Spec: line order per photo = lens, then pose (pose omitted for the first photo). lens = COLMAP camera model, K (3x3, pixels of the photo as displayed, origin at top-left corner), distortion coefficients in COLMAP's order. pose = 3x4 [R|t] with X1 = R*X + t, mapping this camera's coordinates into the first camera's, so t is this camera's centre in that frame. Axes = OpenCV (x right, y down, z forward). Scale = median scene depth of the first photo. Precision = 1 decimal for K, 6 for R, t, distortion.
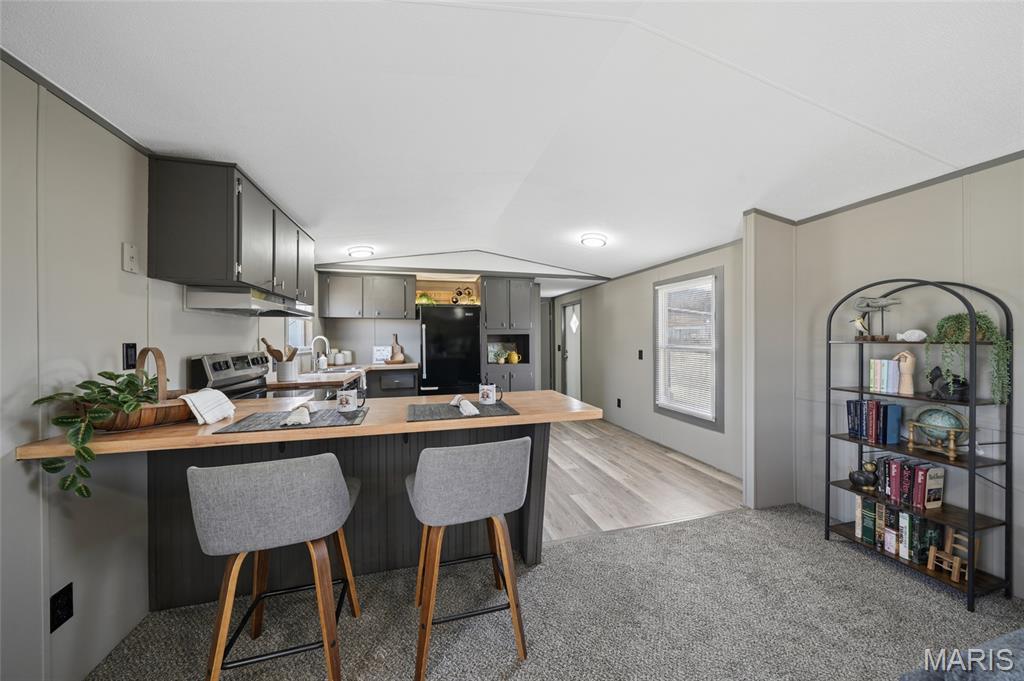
lens RADIAL K [[358.2, 0, 511.8], [0, 358.2, 337.9], [0, 0, 1]] dist [-0.005743, 0.000111]
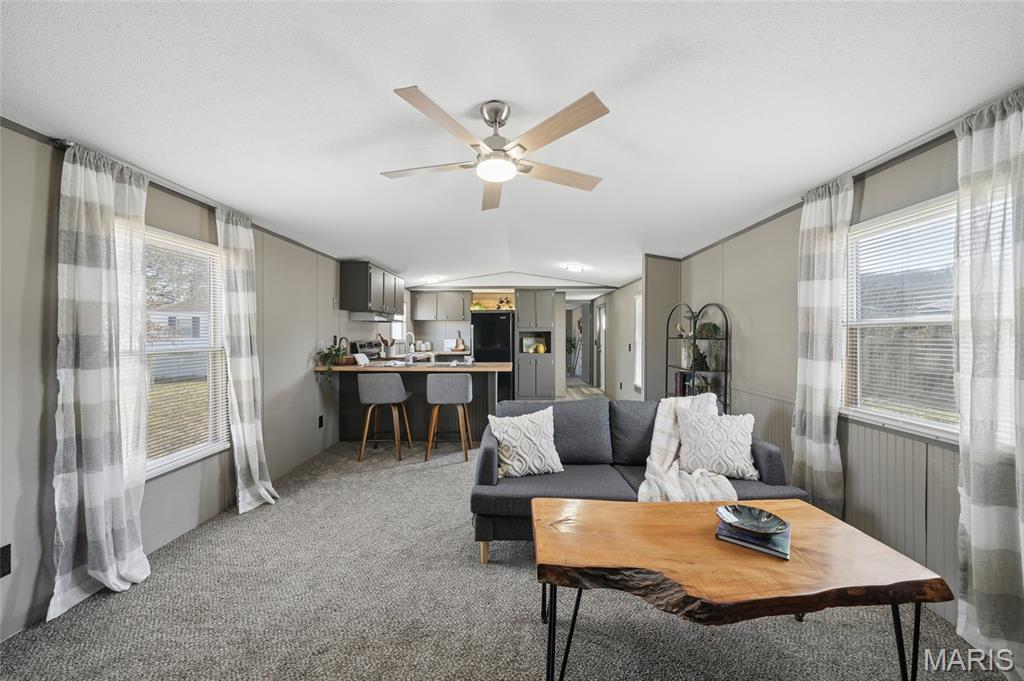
lens RADIAL K [[383.9, 0, 507.7], [0, 383.9, 337.3], [0, 0, 1]] dist [-0.011178, -0.000037]
pose [[0.958487, 0.007773, -0.285029, 0.628752], [-0.004895, 0.999930, 0.010807, -0.005855], [0.285093, -0.008963, 0.958458, -0.884797]]
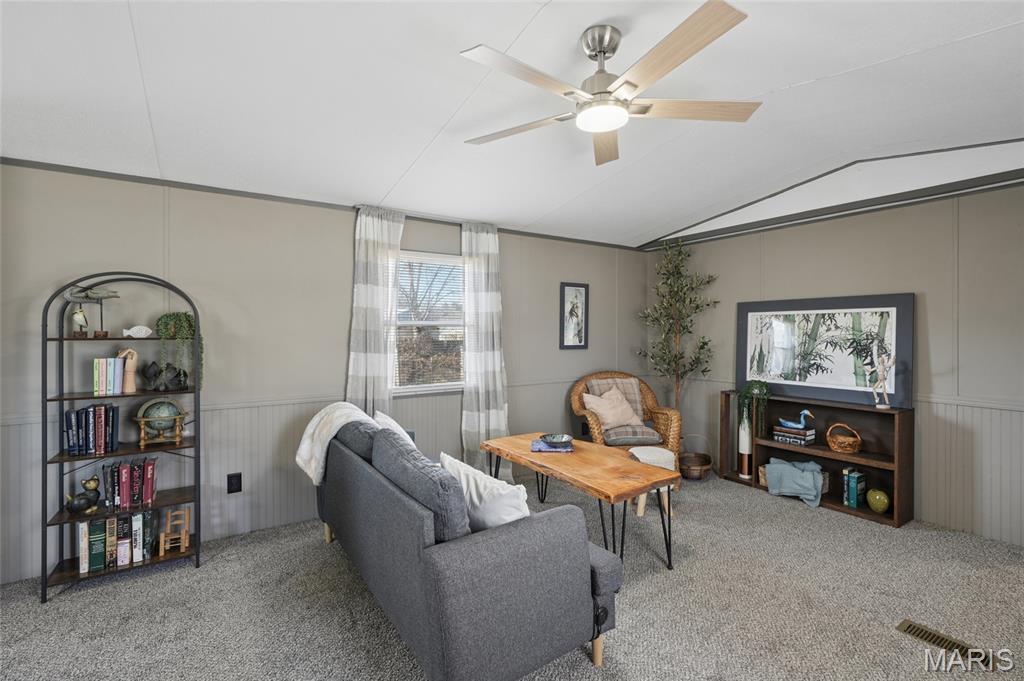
lens RADIAL K [[459.2, 0, 513.8], [0, 459.2, 336.1], [0, 0, 1]] dist [0.004066, 0.000664]
pose [[-0.325171, 0.000669, 0.945655, -0.361816], [0.002197, 0.999998, 0.000048, 0.006691], [-0.945653, 0.002093, -0.325171, 0.379318]]
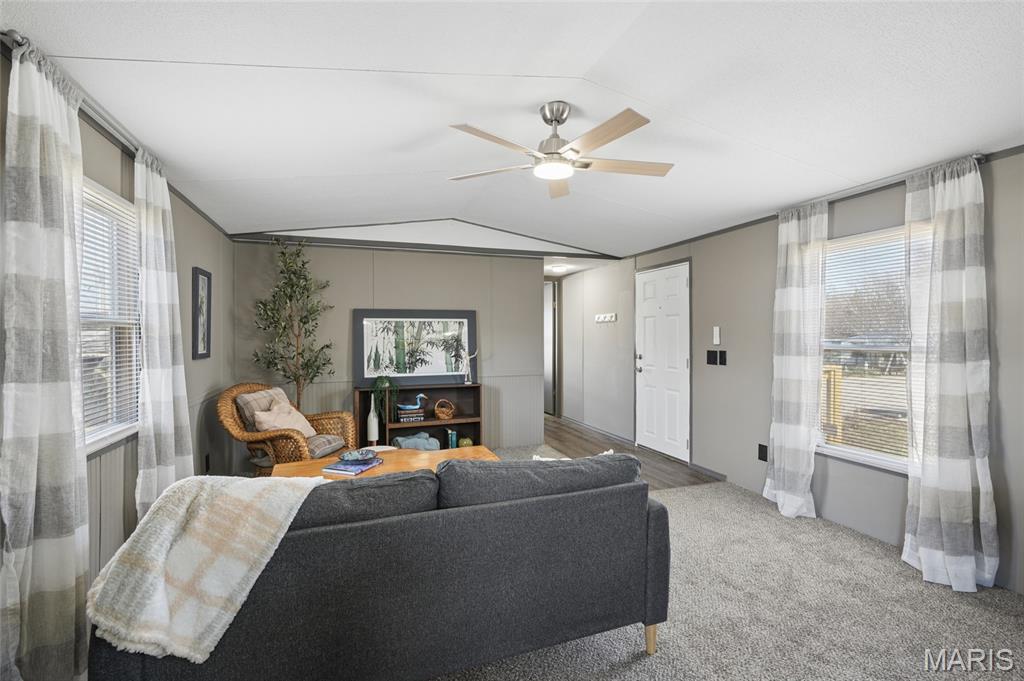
lens RADIAL K [[459.2, 0, 509.2], [0, 459.2, 337.9], [0, 0, 1]] dist [0.004066, 0.000664]
pose [[-0.997542, 0.013009, -0.068858, 0.568018], [0.012616, 0.999902, 0.006141, 0.000626], [0.068931, 0.005258, -0.997608, 1.043843]]
